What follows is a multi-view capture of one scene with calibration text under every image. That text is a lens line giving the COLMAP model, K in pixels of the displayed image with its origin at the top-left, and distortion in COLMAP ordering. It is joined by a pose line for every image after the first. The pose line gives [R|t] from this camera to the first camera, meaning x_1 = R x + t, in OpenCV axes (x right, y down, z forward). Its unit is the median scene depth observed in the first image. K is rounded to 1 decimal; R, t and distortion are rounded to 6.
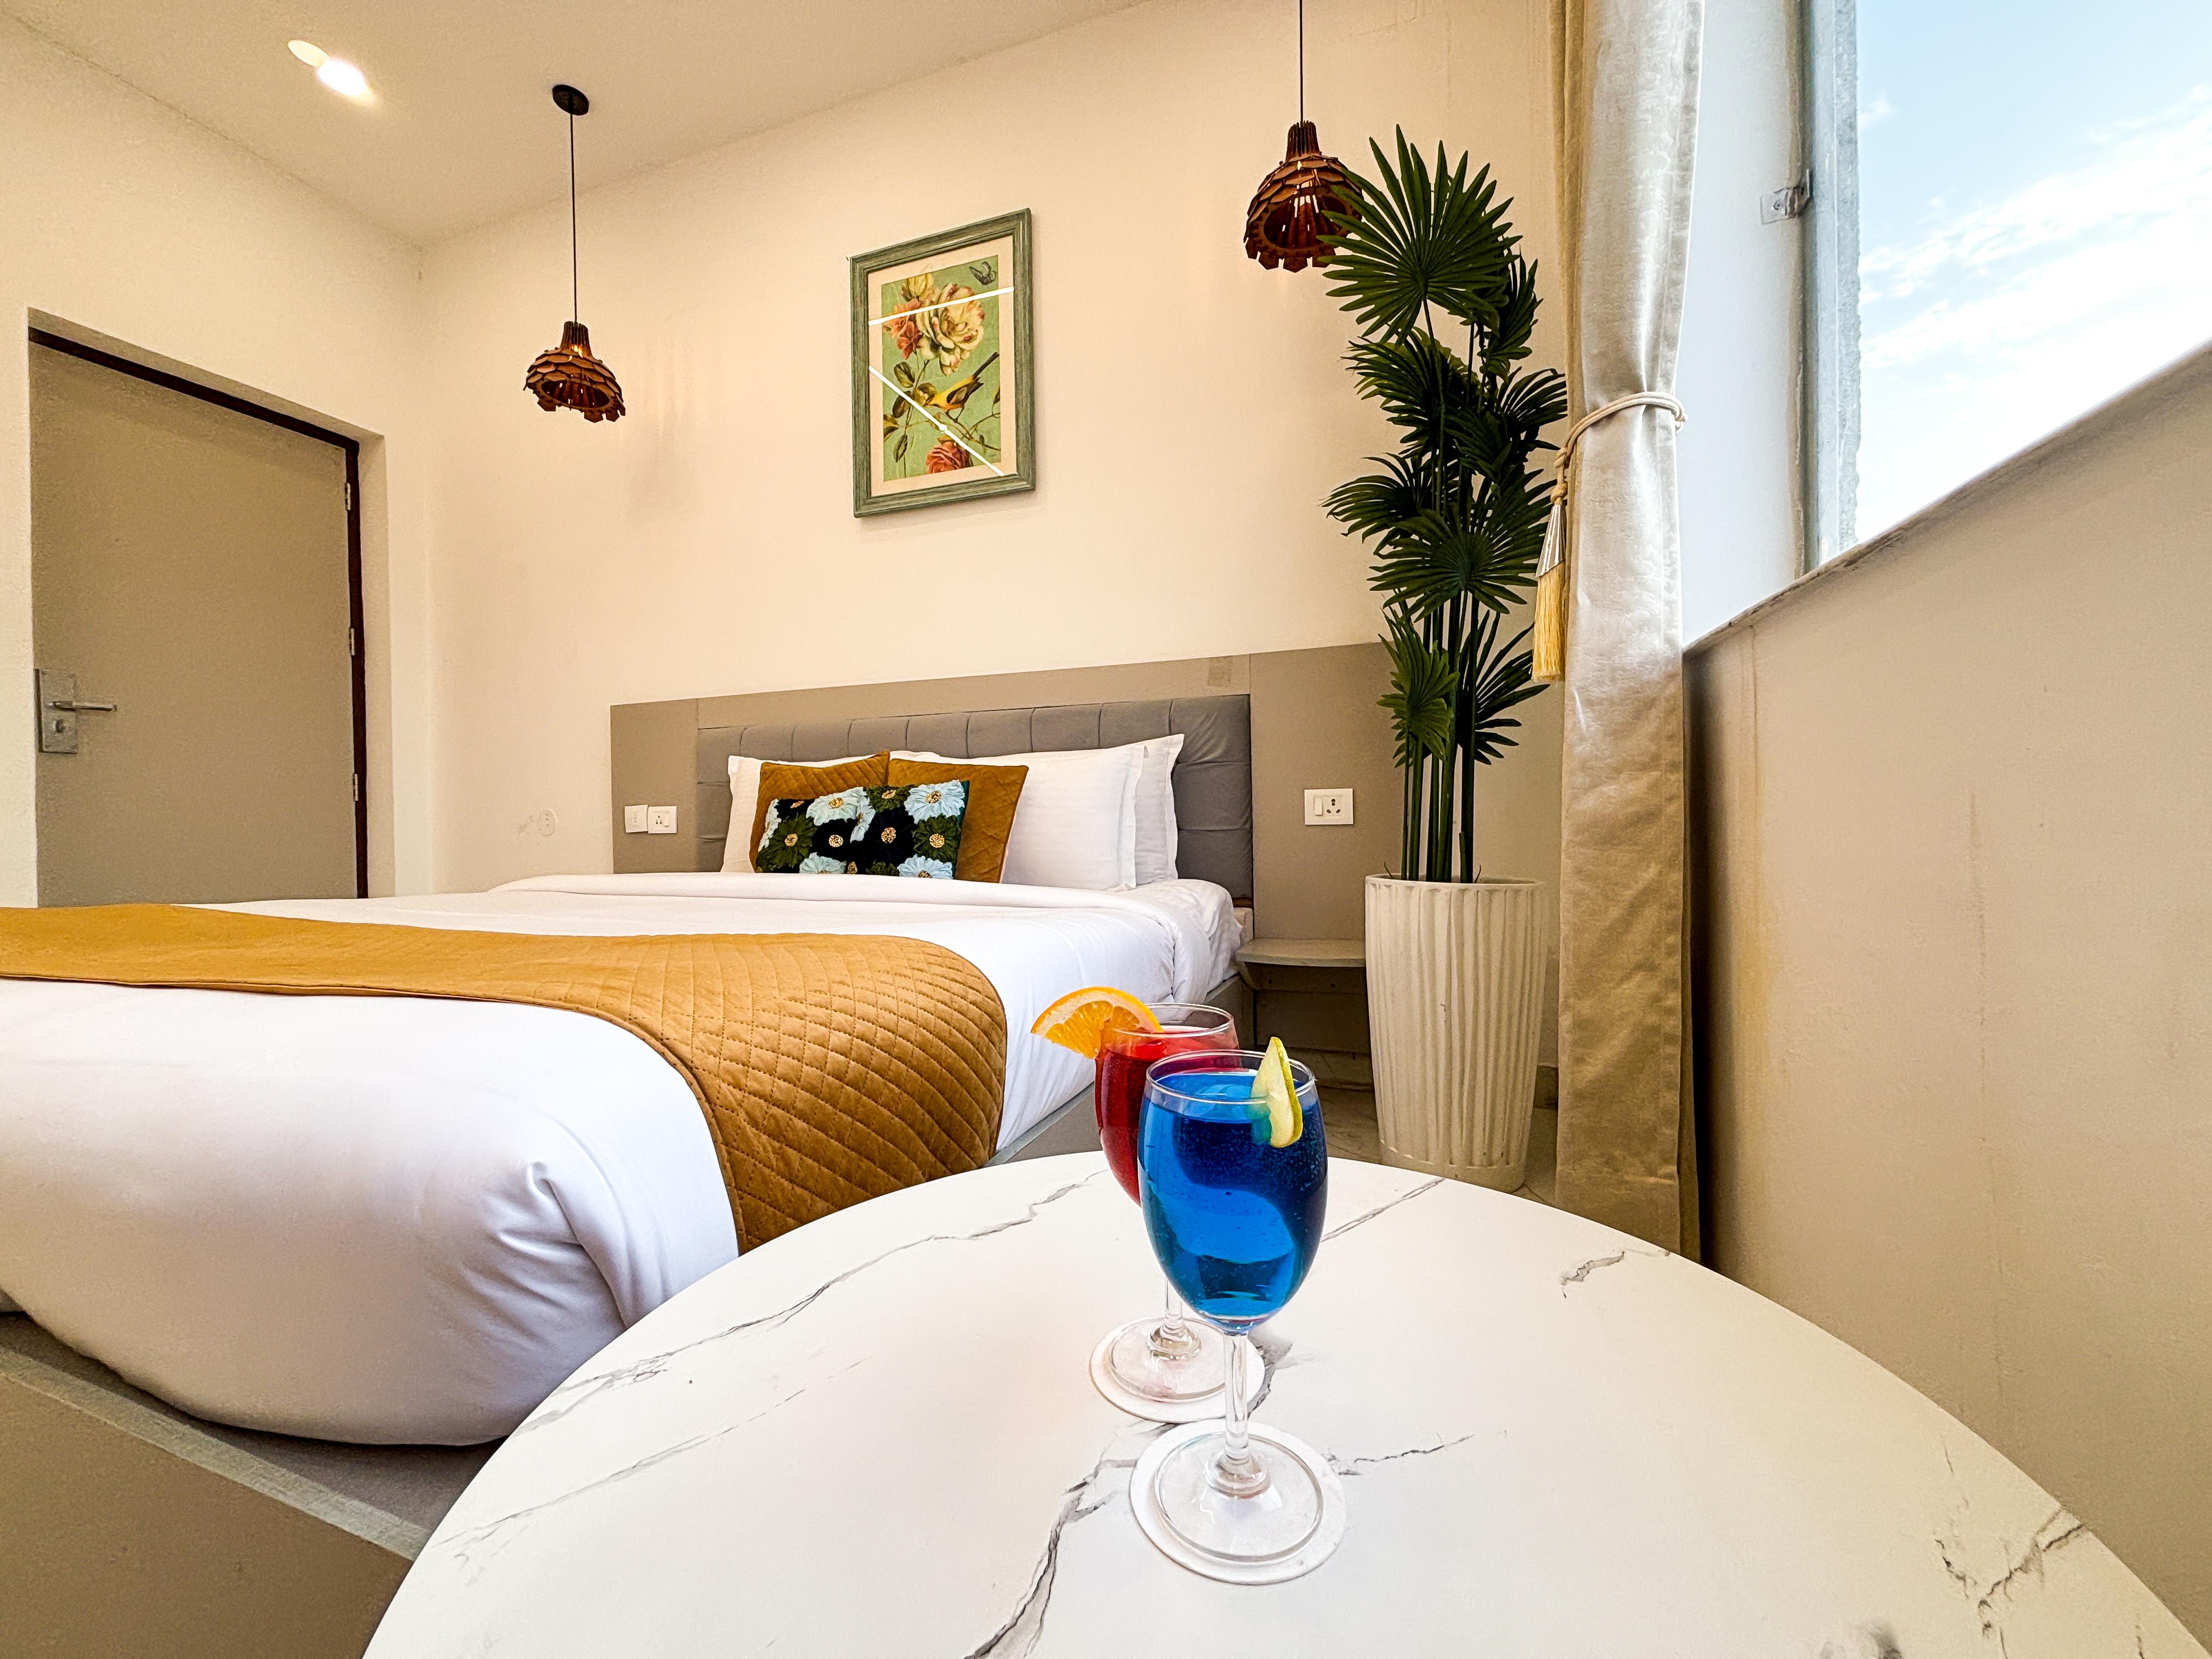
lens RADIAL K [[890.1, 0, 1101.2], [0, 890.1, 822.3], [0, 0, 1]] dist [-0.001933, 0.000150]
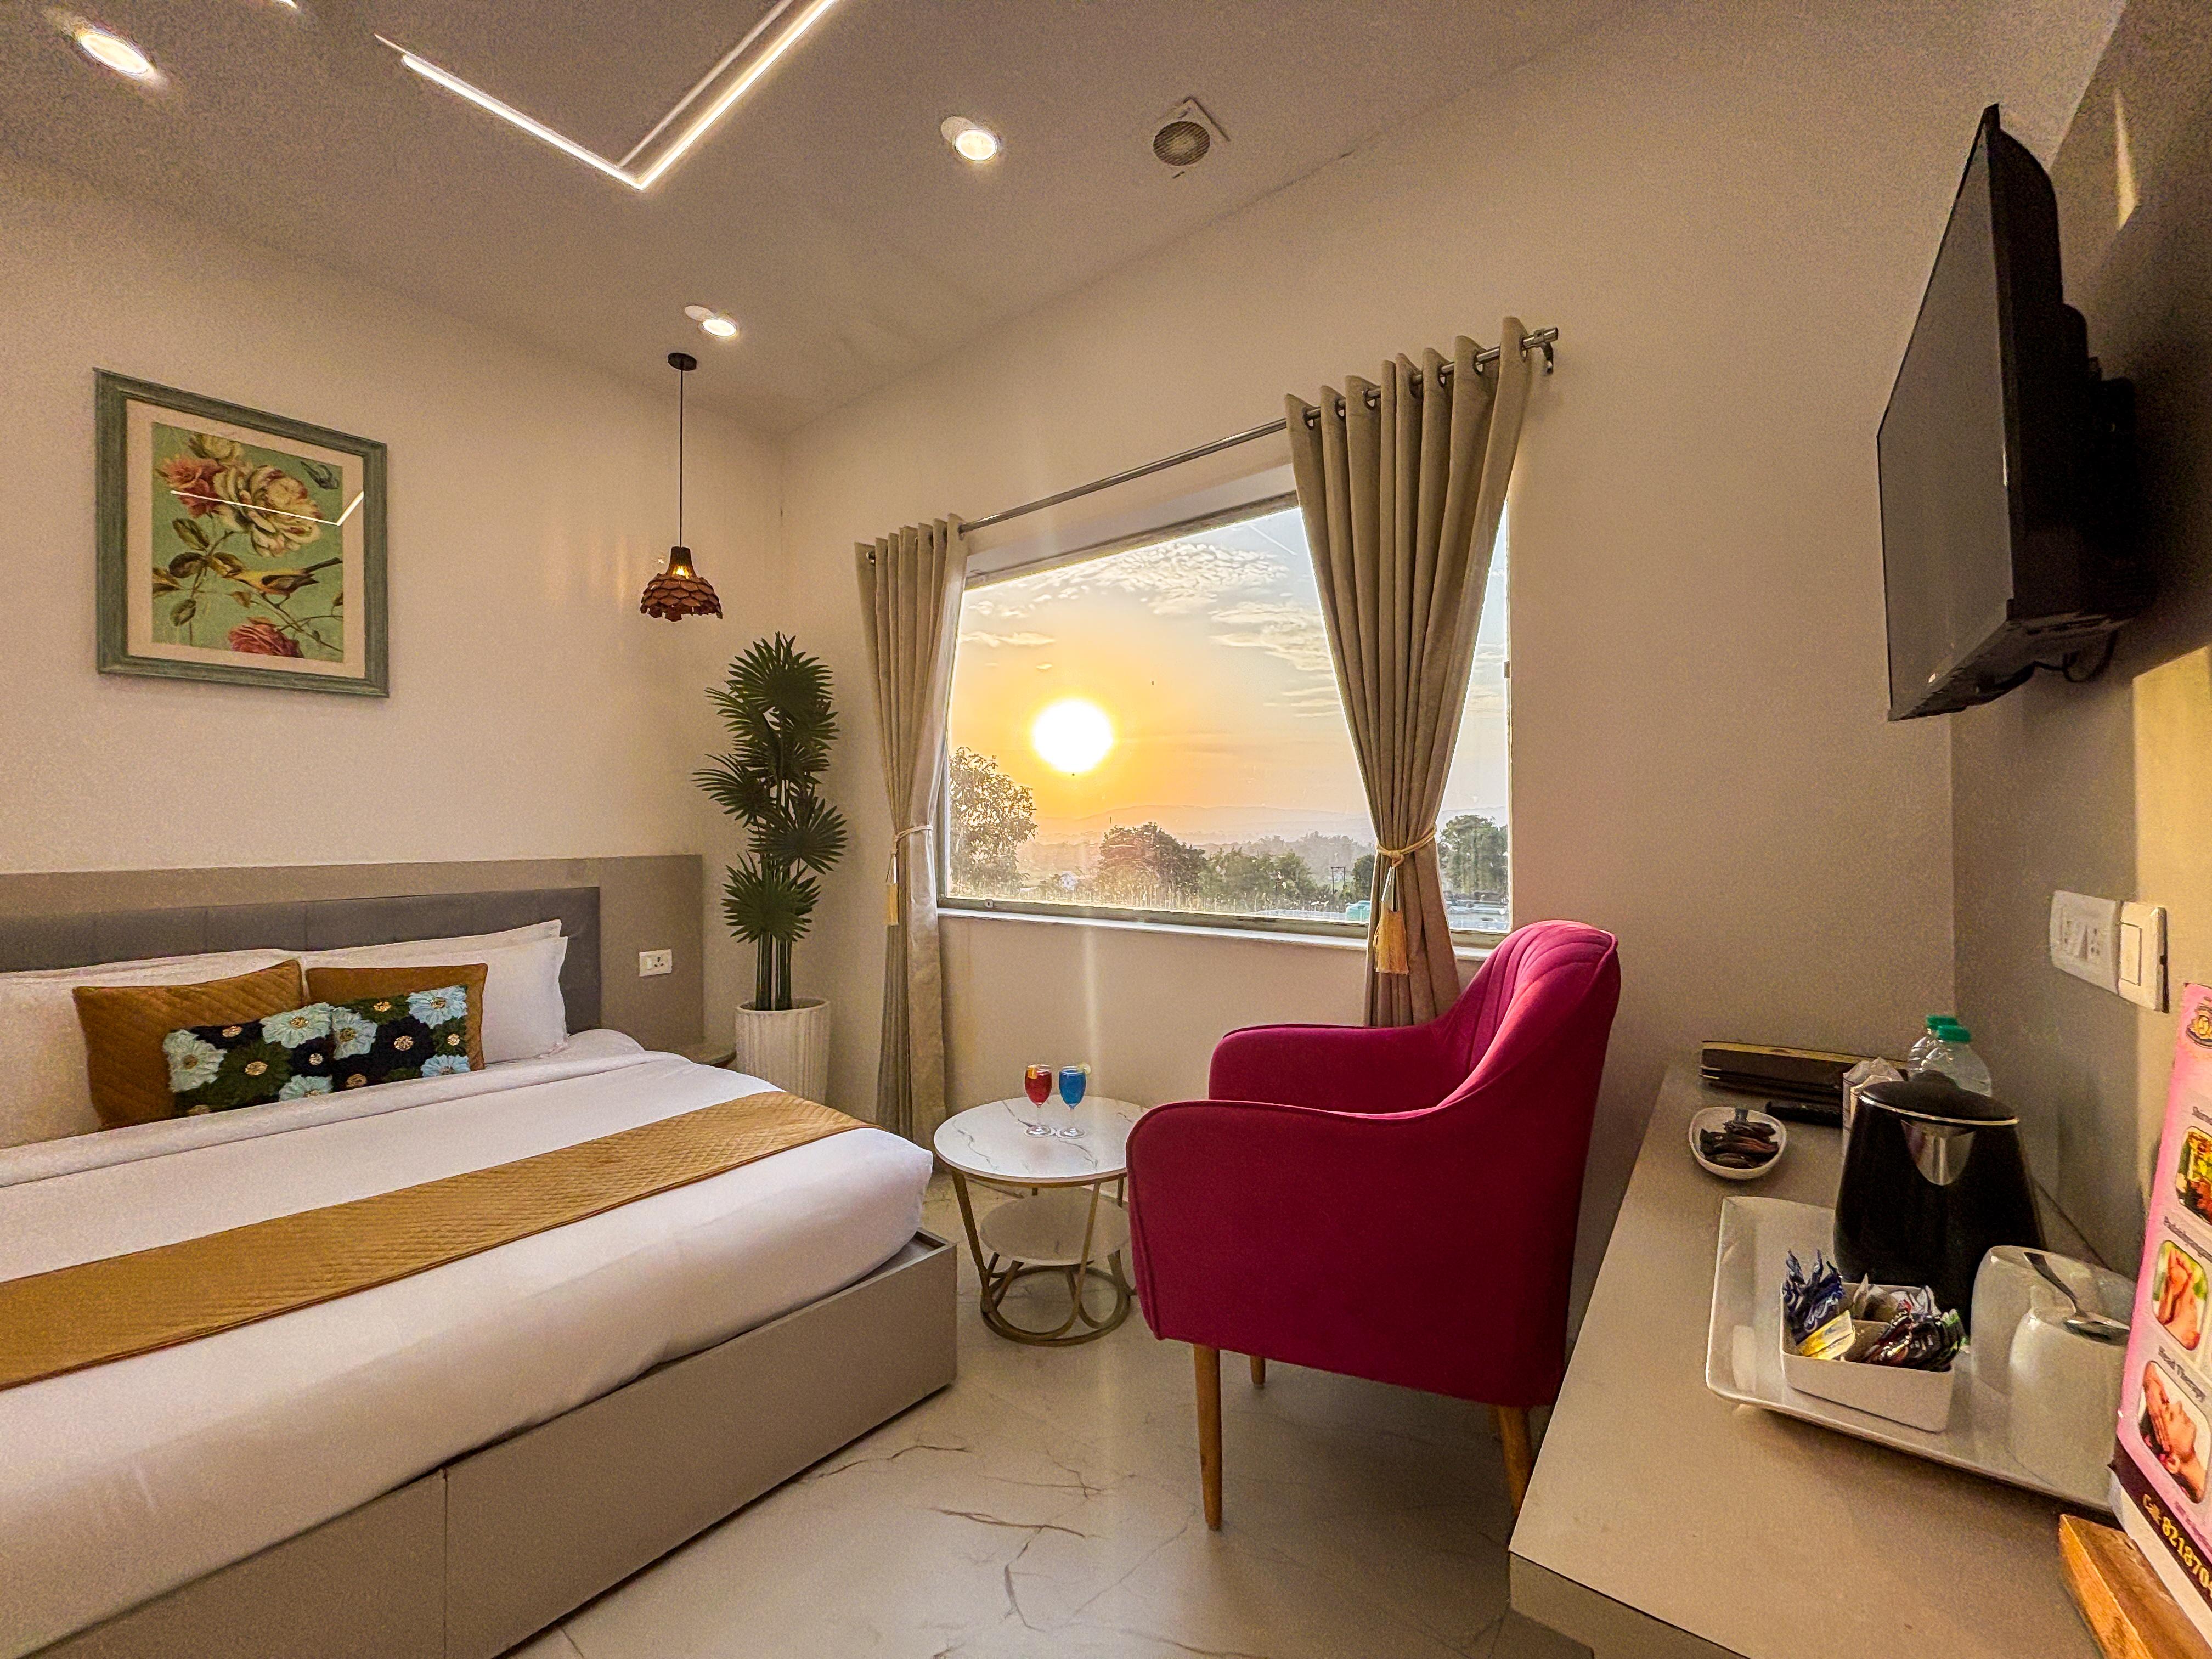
lens RADIAL K [[887.8, 0, 1106.5], [0, 887.8, 825.7], [0, 0, 1]] dist [-0.007945, 0.004028]
pose [[0.333499, 0.019592, 0.942547, -0.857499], [0.008398, 0.999683, -0.023751, -0.195523], [-0.942713, 0.015836, 0.333228, -0.211458]]
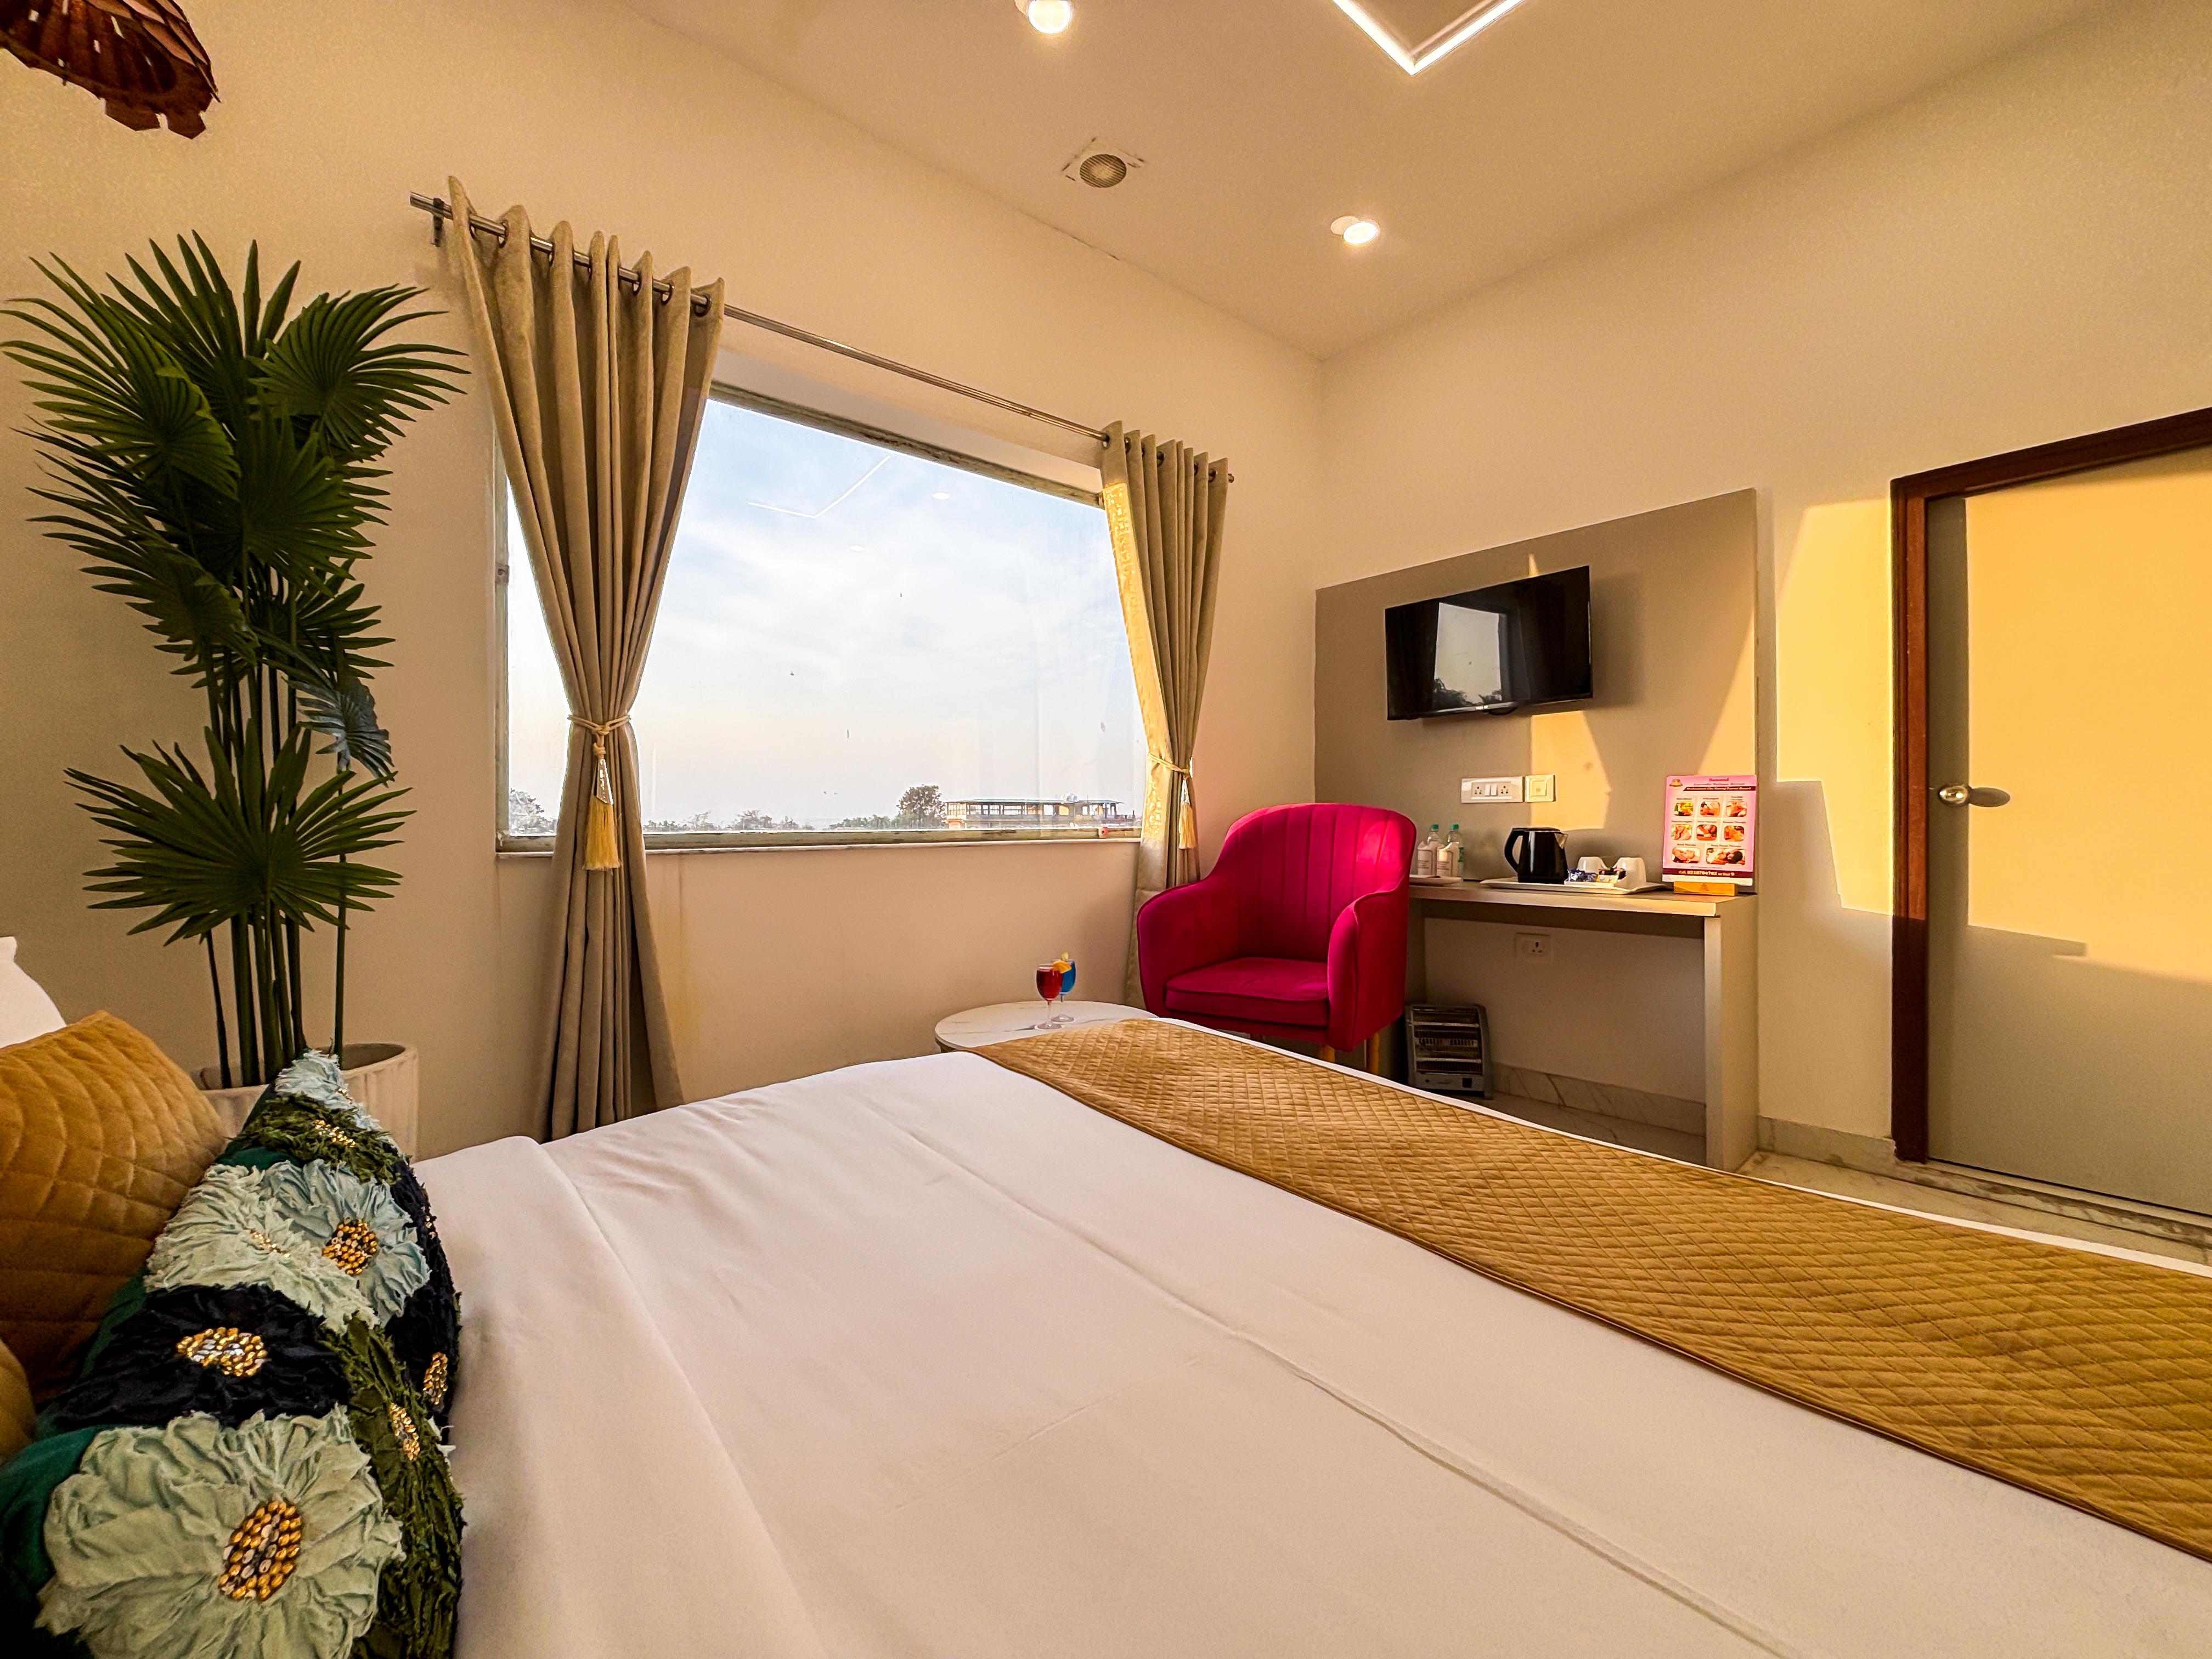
lens RADIAL K [[887.8, 0, 1106.5], [0, 887.8, 825.7], [0, 0, 1]] dist [-0.007945, 0.004028]
pose [[-0.847454, 0.013959, 0.530686, -0.551683], [0.019868, 0.999788, 0.005429, -0.117540], [-0.530497, 0.015144, -0.847551, 0.960225]]
